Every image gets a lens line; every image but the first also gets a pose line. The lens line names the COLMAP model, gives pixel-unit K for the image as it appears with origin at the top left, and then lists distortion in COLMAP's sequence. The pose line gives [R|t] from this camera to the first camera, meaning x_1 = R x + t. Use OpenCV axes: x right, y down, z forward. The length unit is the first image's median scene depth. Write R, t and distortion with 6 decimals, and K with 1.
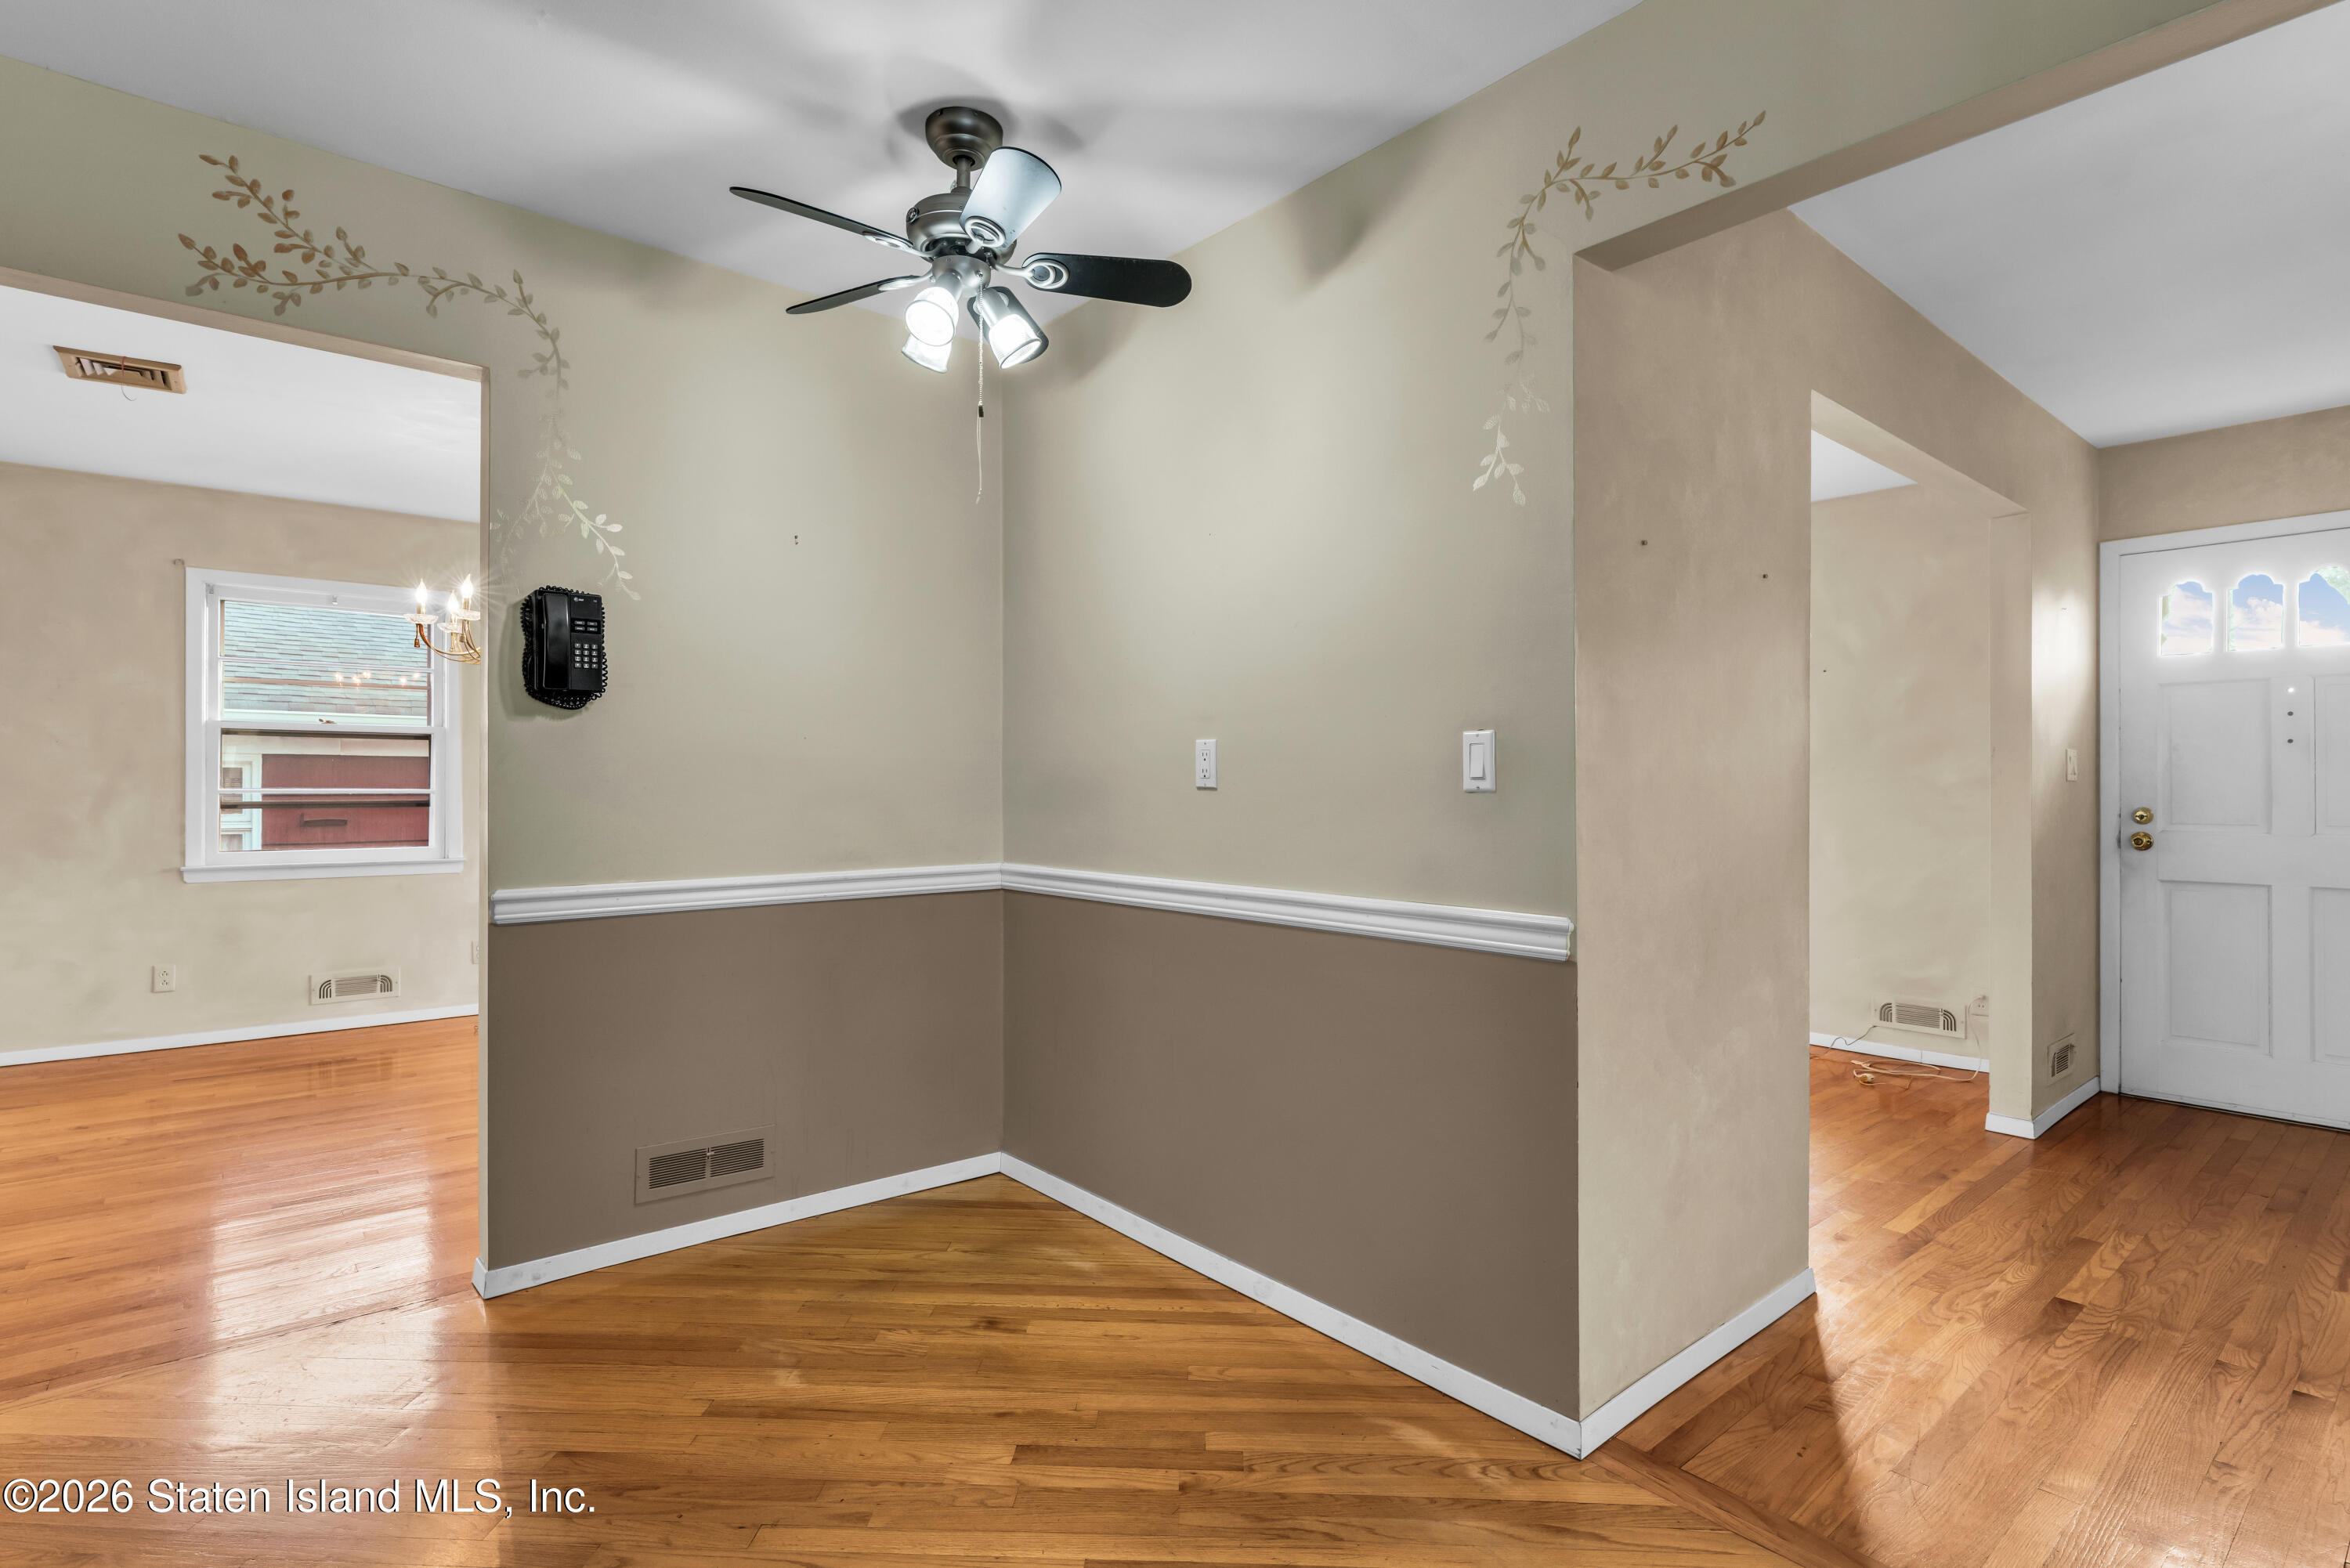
lens RADIAL K [[1151.7, 0, 1168.2], [0, 1151.7, 785.6], [0, 0, 1]] dist [-0.000680, 0.001115]
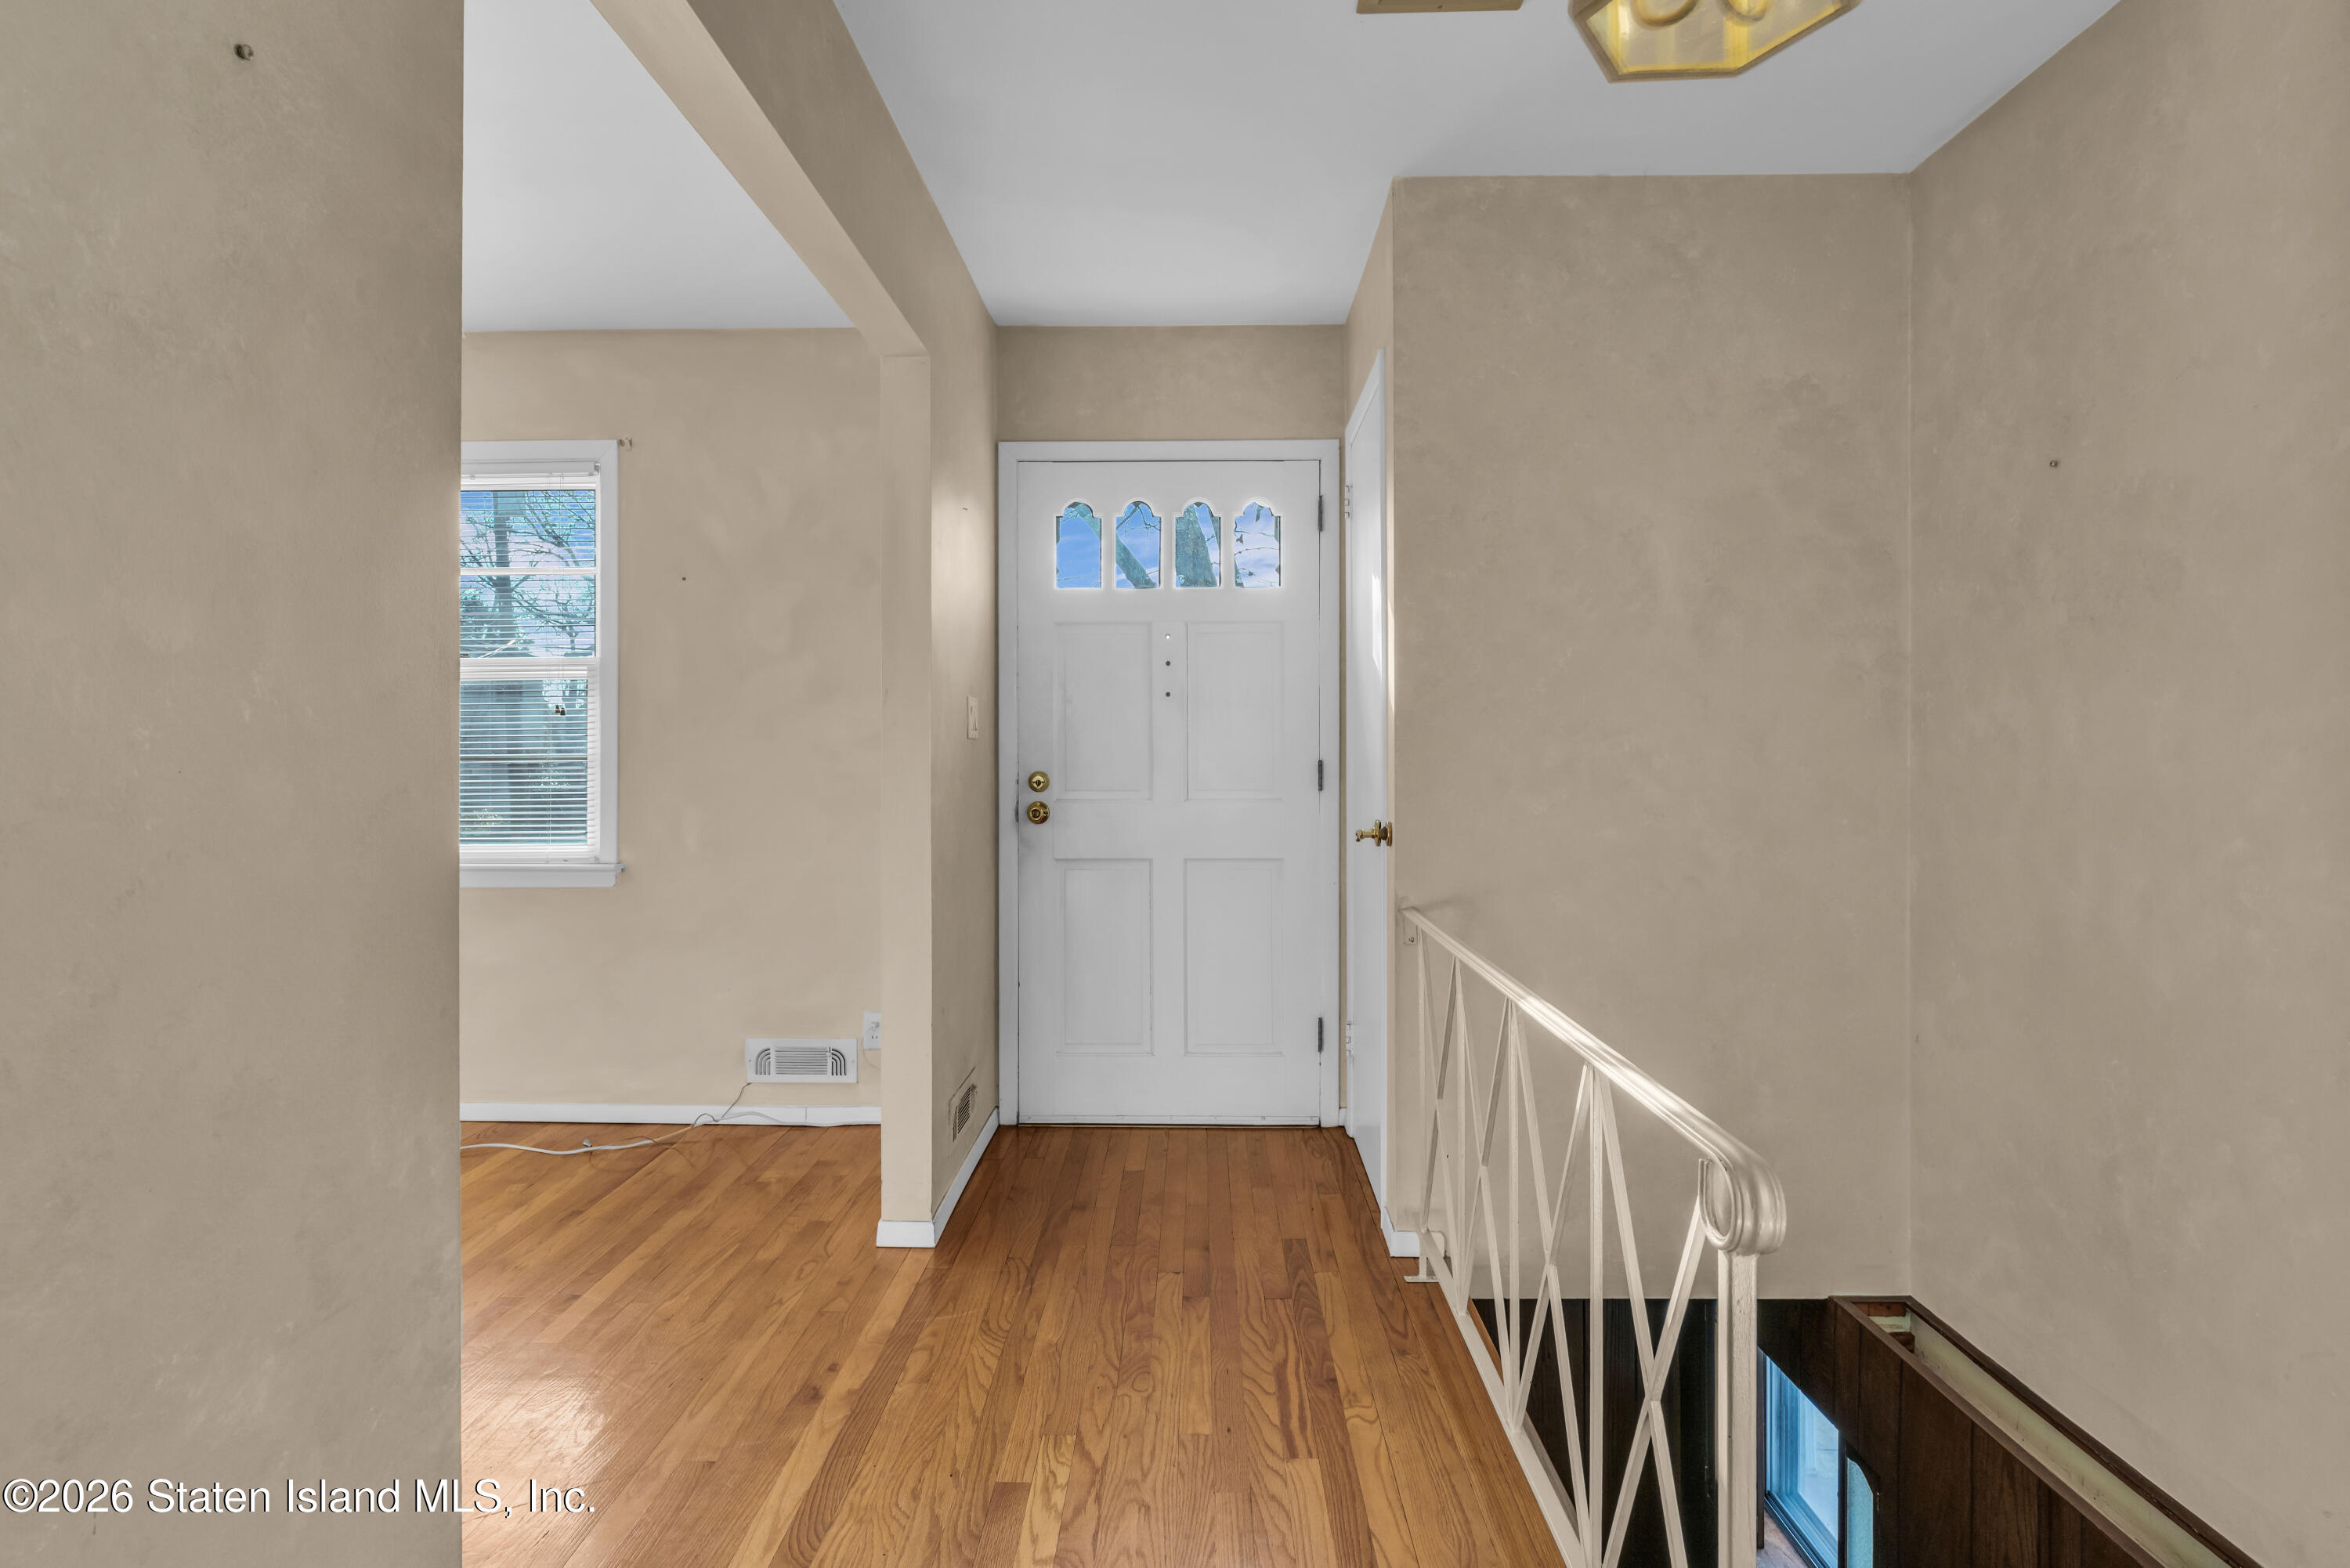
lens RADIAL K [[1245.4, 0, 1175.5], [0, 1245.4, 749.0], [0, 0, 1]] dist [-0.001222, 0.000100]
pose [[0.664378, -0.000957, 0.747396, 0.263872], [-0.000573, 0.999998, 0.001790, 0.001367], [-0.747397, -0.001617, 0.664376, 0.361114]]
